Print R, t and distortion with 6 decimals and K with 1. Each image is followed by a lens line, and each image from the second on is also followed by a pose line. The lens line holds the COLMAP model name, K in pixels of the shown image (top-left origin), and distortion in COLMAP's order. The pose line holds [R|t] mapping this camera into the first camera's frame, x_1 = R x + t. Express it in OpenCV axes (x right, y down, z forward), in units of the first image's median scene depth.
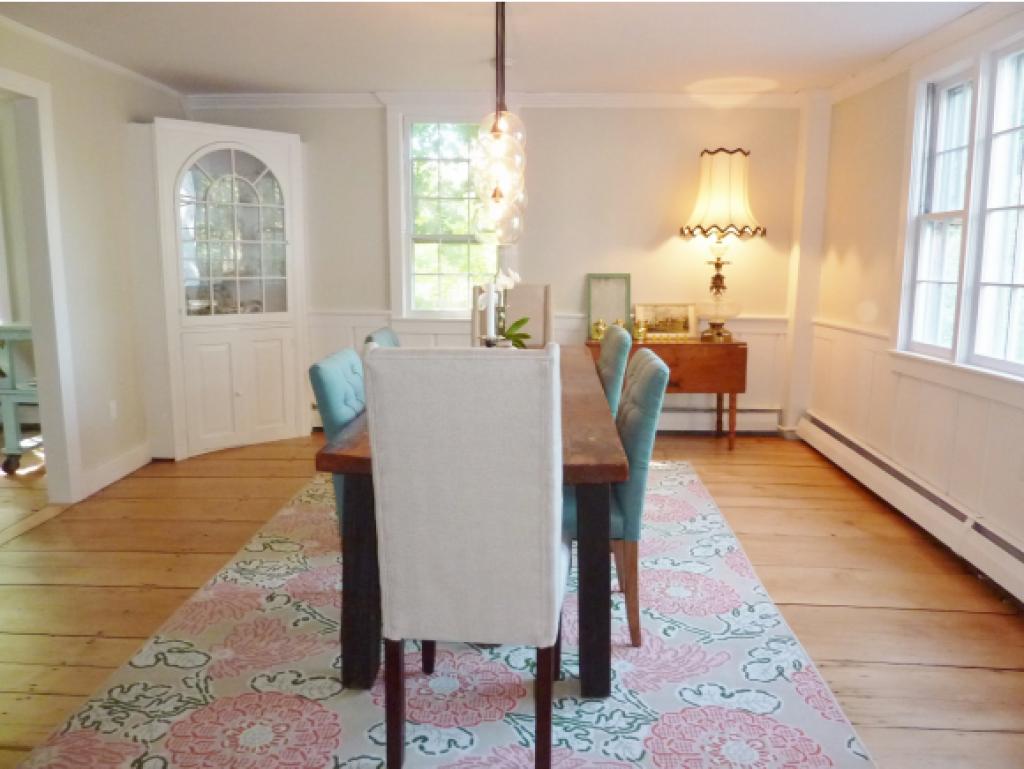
lens RADIAL K [[752.1, 0, 512.0], [0, 752.1, 384.5], [0, 0, 1]] dist [-0.018386, -0.002019]
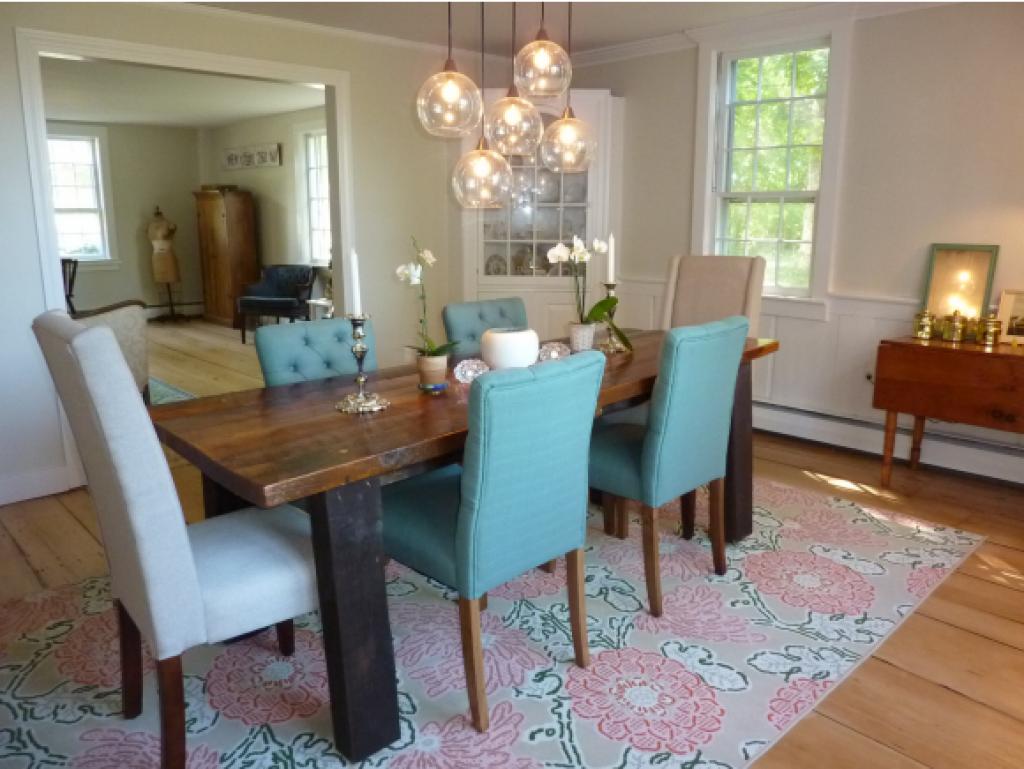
lens RADIAL K [[771.2, 0, 514.5], [0, 771.2, 370.4], [0, 0, 1]] dist [0.000223, -0.002397]
pose [[0.727894, 0.131832, -0.672897, 0.167952], [-0.112185, 0.991017, 0.072804, -0.019949], [0.676450, 0.022496, 0.736145, 0.106759]]
